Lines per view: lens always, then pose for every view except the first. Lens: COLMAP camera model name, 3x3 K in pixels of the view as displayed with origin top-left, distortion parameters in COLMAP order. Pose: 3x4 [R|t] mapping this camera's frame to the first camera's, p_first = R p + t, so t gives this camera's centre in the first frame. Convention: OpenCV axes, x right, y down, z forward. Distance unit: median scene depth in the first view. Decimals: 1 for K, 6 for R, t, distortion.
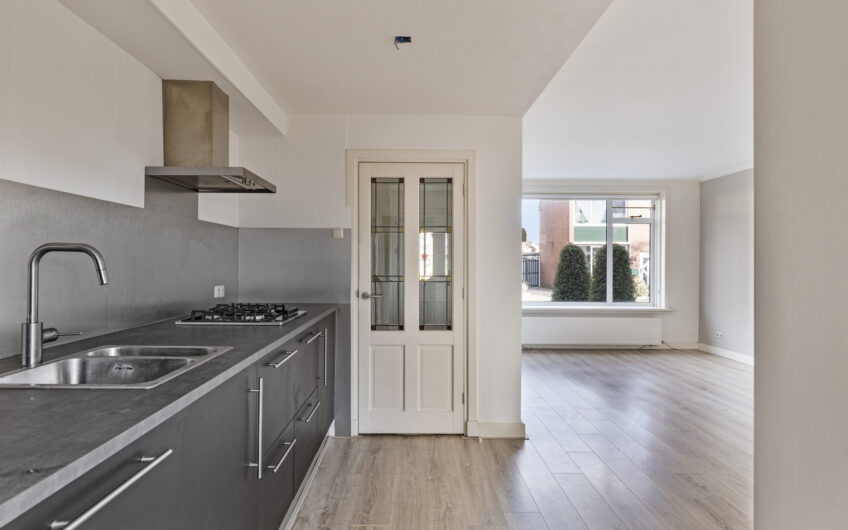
lens RADIAL K [[500.7, 0, 419.2], [0, 500.7, 280.6], [0, 0, 1]] dist [-0.003803, -0.000879]
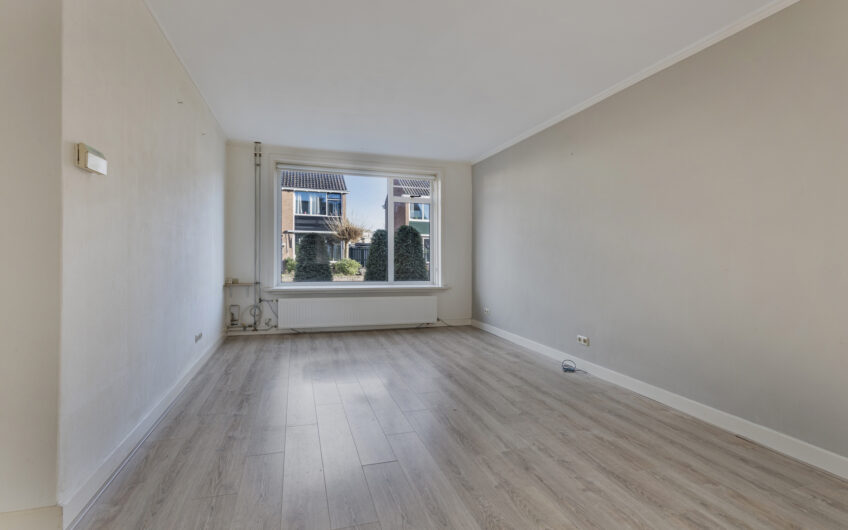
lens RADIAL K [[399.6, 0, 421.0], [0, 399.6, 259.5], [0, 0, 1]] dist [0.000602, -0.000149]
pose [[0.957411, 0.004685, 0.288689, 0.255320], [0.000919, 0.999814, -0.019274, 0.018790], [-0.288726, 0.018718, 0.957229, 0.271398]]
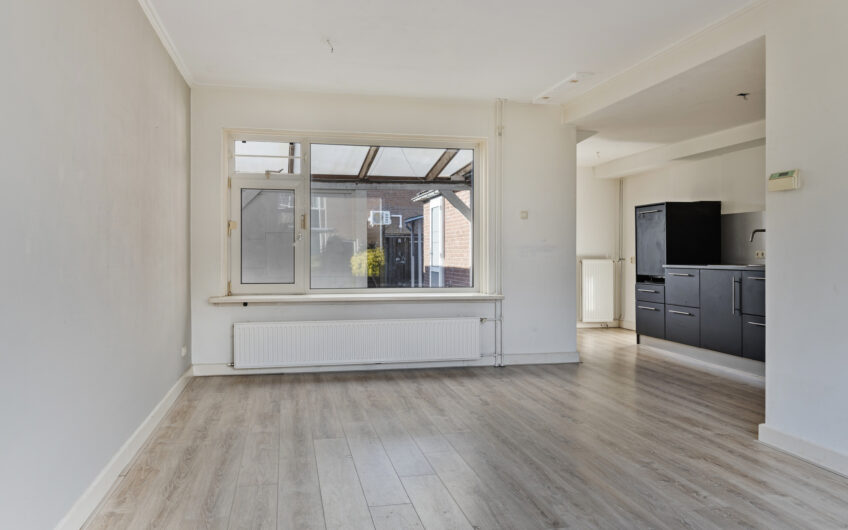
lens RADIAL K [[643.2, 0, 422.9], [0, 643.2, 253.0], [0, 0, 1]] dist [0.004545, 0.001095]
pose [[-0.978409, -0.008660, -0.206497, 0.537987], [-0.015907, 0.999313, 0.033461, -0.006276], [0.206066, 0.036023, -0.977875, 1.066675]]
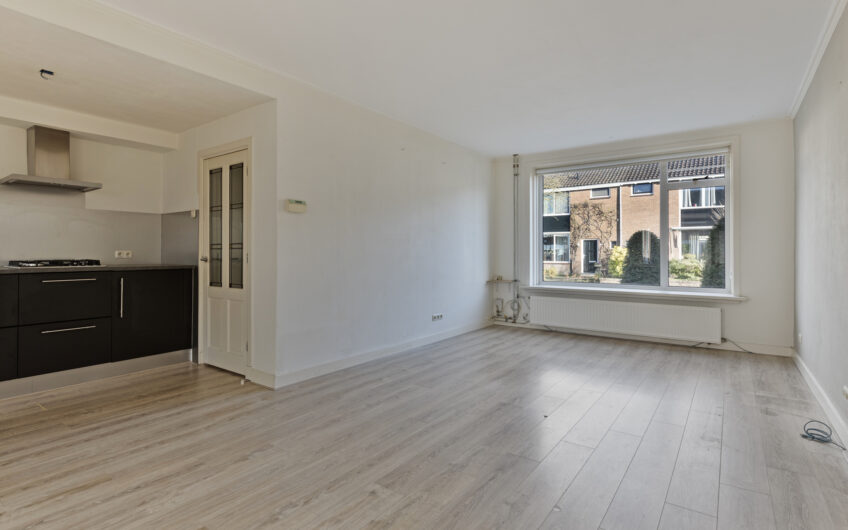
lens RADIAL K [[420.2, 0, 424.0], [0, 420.2, 265.0], [0, 0, 1]] dist [-0.001543, -0.000404]
pose [[0.803913, 0.013271, -0.594598, 0.579718], [-0.017740, 0.999841, -0.001668, 0.020553], [0.594482, 0.011889, 0.804021, 0.252592]]
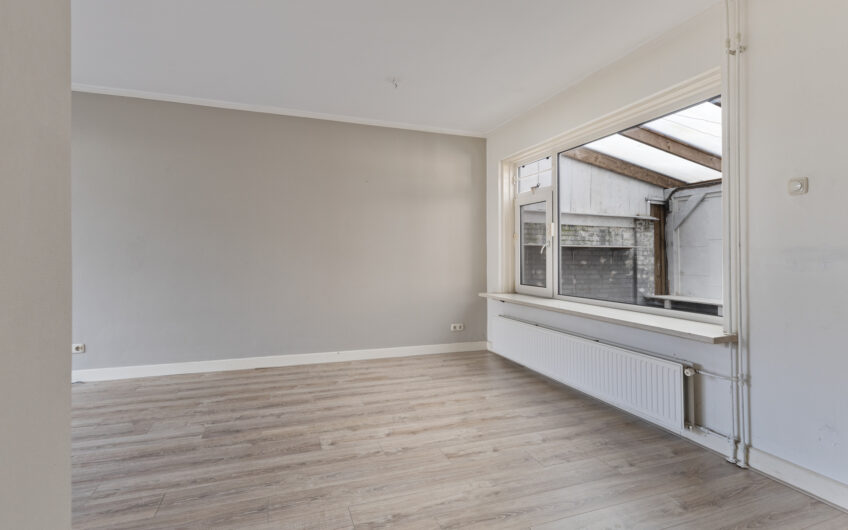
lens RADIAL K [[411.6, 0, 424.0], [0, 411.6, 265.0], [0, 0, 1]] dist [0.003346, 0.000276]
pose [[-0.331372, -0.025501, 0.943155, -0.005813], [0.021105, 0.999184, 0.034431, 0.008698], [-0.943264, 0.031315, -0.330564, 0.515184]]
